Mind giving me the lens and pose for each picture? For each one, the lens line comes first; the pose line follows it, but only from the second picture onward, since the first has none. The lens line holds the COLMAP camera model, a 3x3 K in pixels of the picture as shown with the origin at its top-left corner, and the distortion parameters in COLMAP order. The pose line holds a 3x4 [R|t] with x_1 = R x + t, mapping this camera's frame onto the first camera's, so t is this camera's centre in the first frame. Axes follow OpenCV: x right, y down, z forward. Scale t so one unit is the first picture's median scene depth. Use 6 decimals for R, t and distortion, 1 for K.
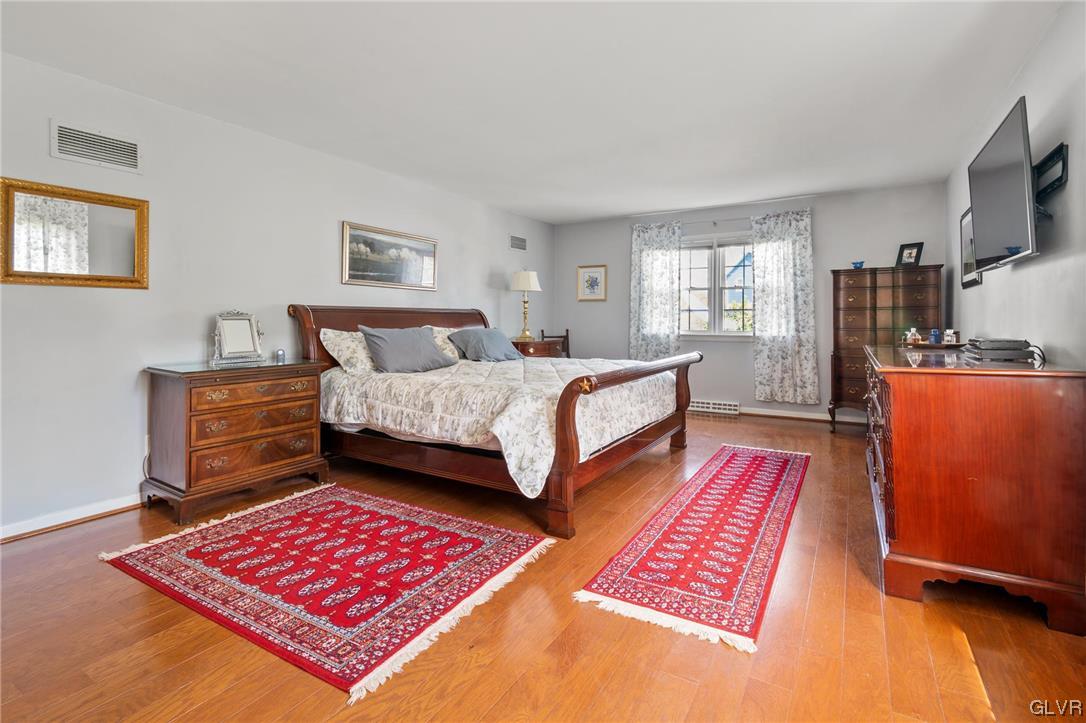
lens RADIAL K [[487.3, 0, 550.6], [0, 487.3, 316.0], [0, 0, 1]] dist [0.008456, -0.003942]
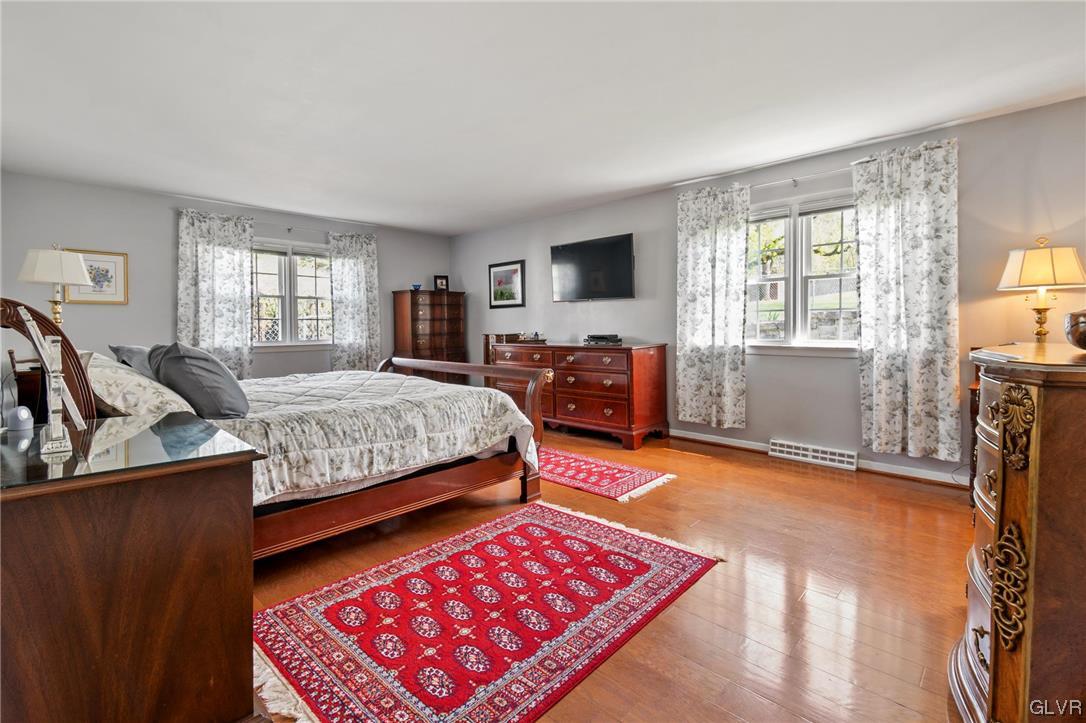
lens RADIAL K [[487.3, 0, 551.1], [0, 487.3, 327.0], [0, 0, 1]] dist [0.008456, -0.003942]
pose [[0.232568, -0.004995, 0.972567, -0.960650], [0.004299, 0.999982, 0.004108, 0.002638], [-0.972571, 0.003226, 0.232585, 0.536113]]
